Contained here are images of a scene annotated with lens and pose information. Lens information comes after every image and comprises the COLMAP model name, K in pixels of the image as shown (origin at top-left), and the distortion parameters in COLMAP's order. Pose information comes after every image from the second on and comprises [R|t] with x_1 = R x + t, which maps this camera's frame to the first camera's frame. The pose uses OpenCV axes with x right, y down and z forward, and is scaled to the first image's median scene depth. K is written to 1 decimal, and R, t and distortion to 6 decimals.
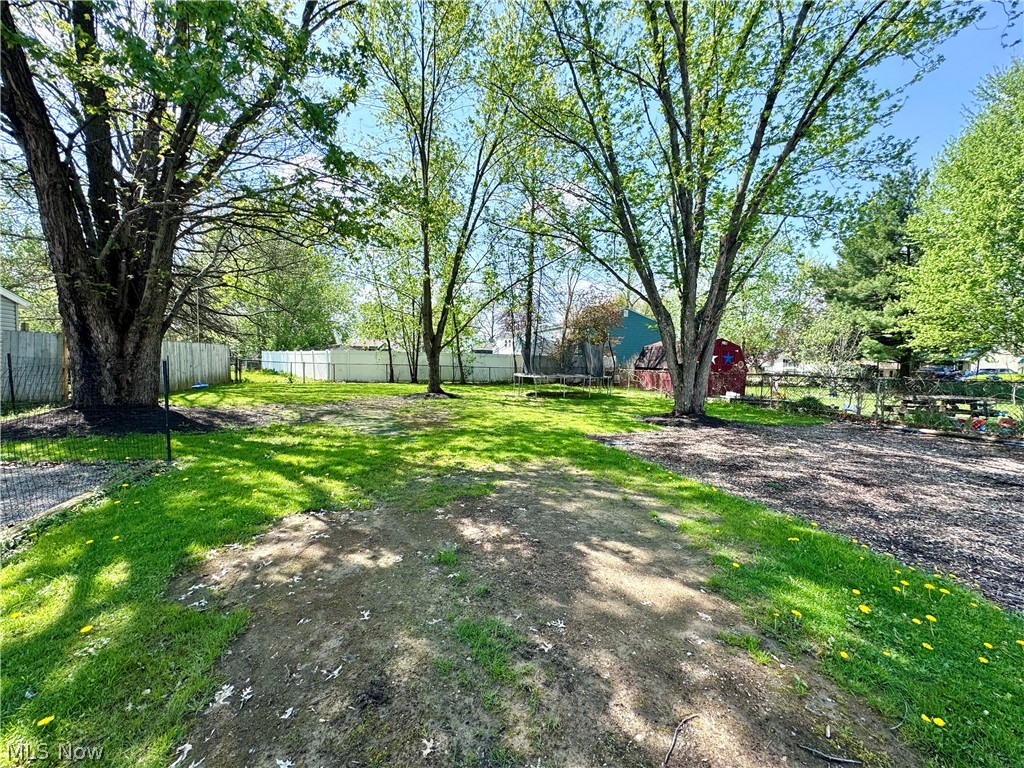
lens RADIAL K [[410.3, 0, 519.2], [0, 410.3, 381.9], [0, 0, 1]] dist [-0.000757, 0.001563]
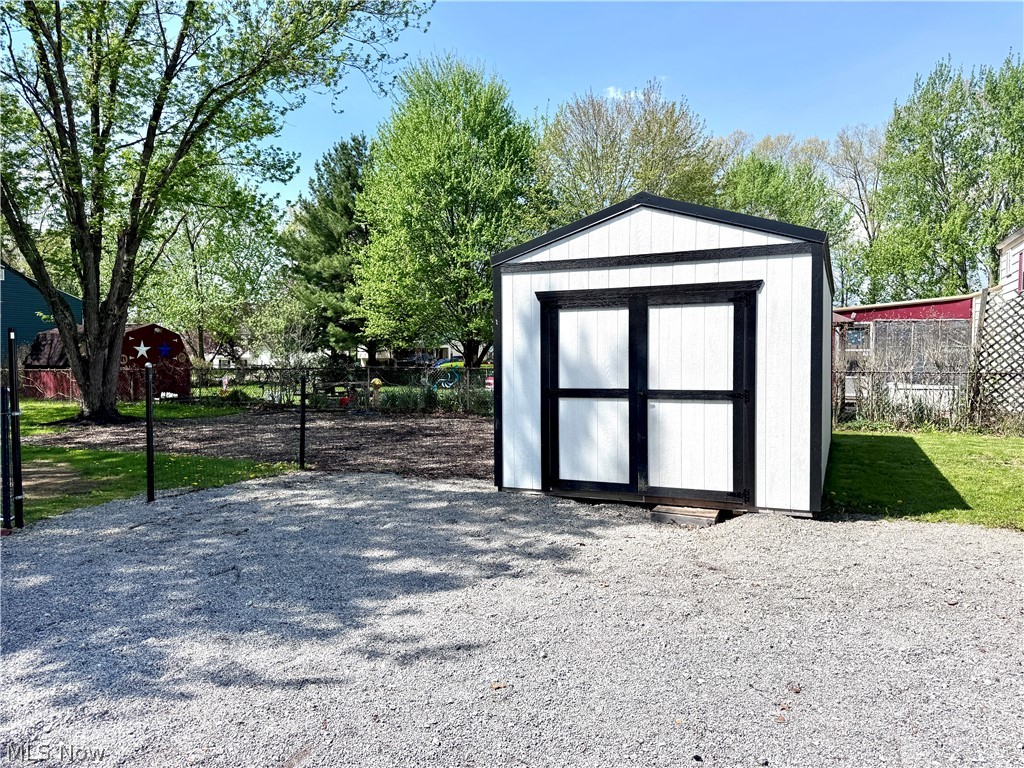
lens RADIAL K [[730.9, 0, 516.5], [0, 730.9, 398.7], [0, 0, 1]] dist [0.020308, -0.014049]
pose [[0.647023, -0.060909, 0.760034, -0.109104], [0.048648, 0.998071, 0.038570, 0.012099], [-0.760917, 0.012019, 0.648738, -0.370226]]
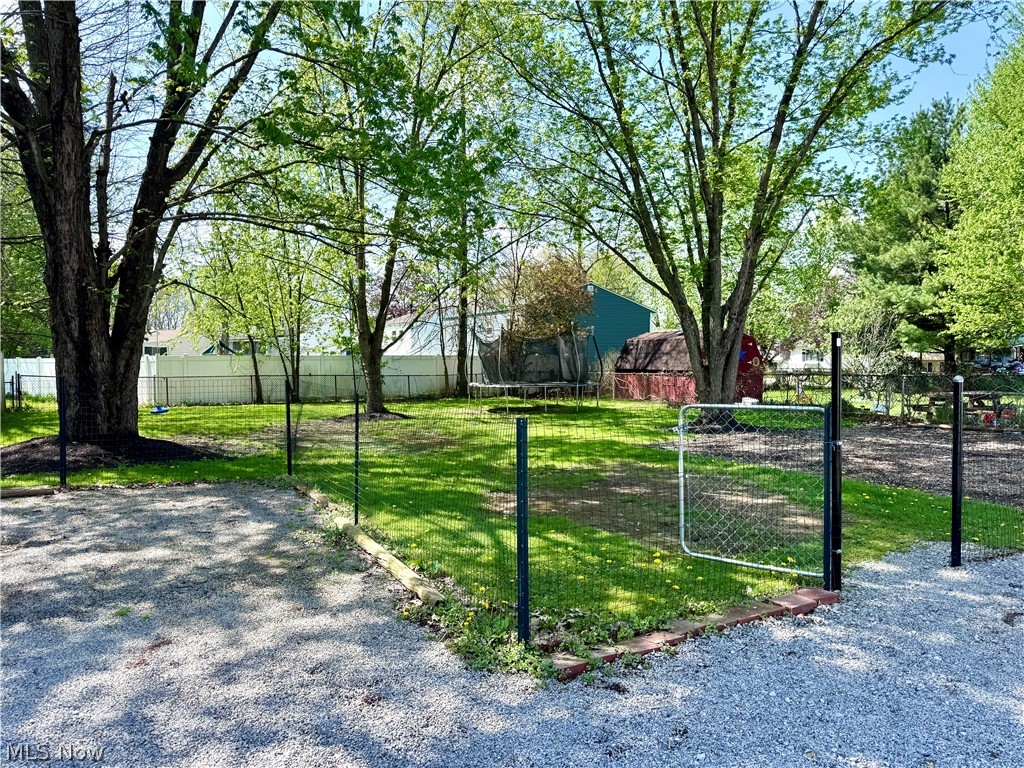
lens RADIAL K [[730.9, 0, 512.4], [0, 730.9, 383.3], [0, 0, 1]] dist [0.020308, -0.014049]
pose [[0.980188, -0.033309, 0.195250, -0.156751], [0.037131, 0.999183, -0.015943, 0.002106], [-0.194560, 0.022877, 0.980624, -0.224830]]
